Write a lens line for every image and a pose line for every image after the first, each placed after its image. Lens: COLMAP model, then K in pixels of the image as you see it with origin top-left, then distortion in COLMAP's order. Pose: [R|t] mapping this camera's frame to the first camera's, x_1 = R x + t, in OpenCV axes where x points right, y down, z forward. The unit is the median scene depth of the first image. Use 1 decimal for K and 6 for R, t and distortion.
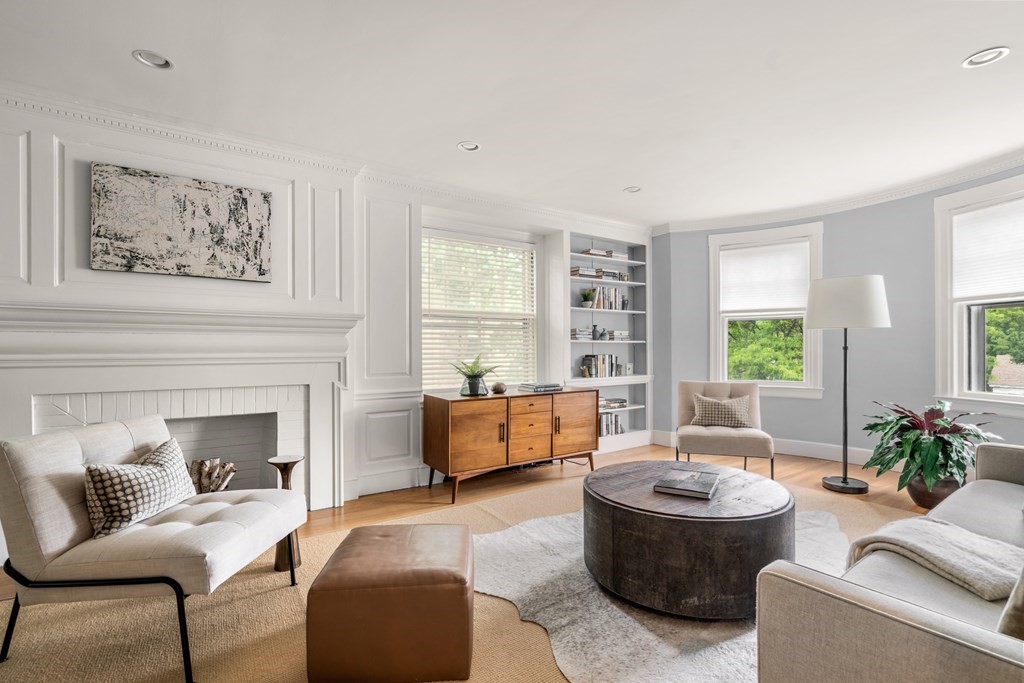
lens RADIAL K [[469.2, 0, 517.4], [0, 469.2, 346.5], [0, 0, 1]] dist [-0.011231, -0.000470]
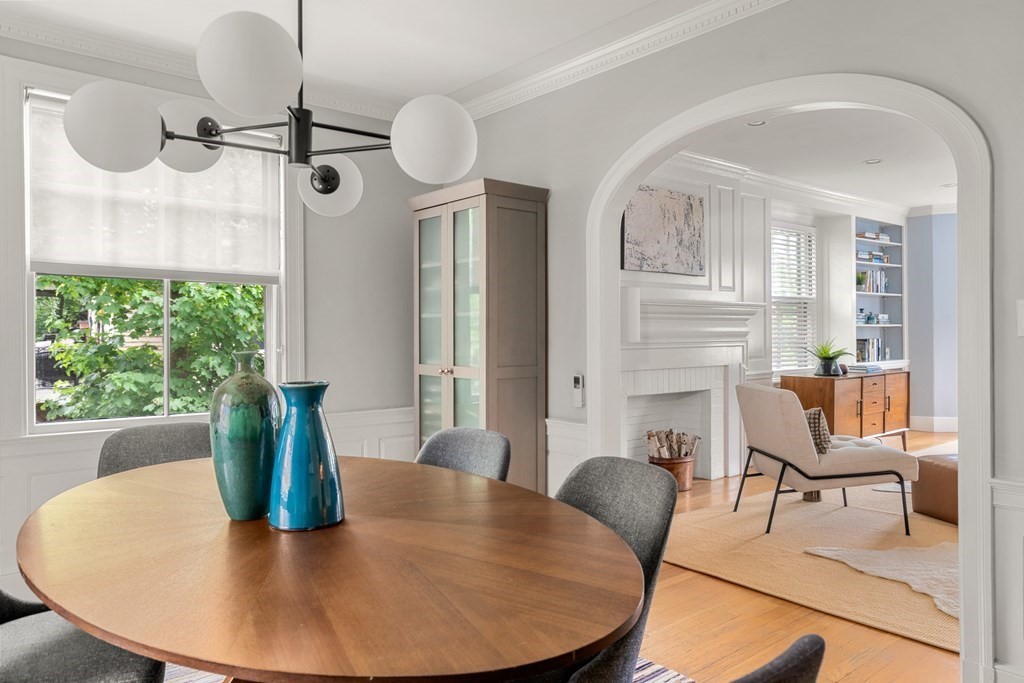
lens RADIAL K [[719.9, 0, 509.2], [0, 719.9, 334.7], [0, 0, 1]] dist [-0.000034, -0.001825]
pose [[0.995966, -0.006421, 0.089505, -0.977015], [0.005925, 0.999966, 0.005808, -0.006061], [-0.089540, -0.005254, 0.995969, -0.599883]]
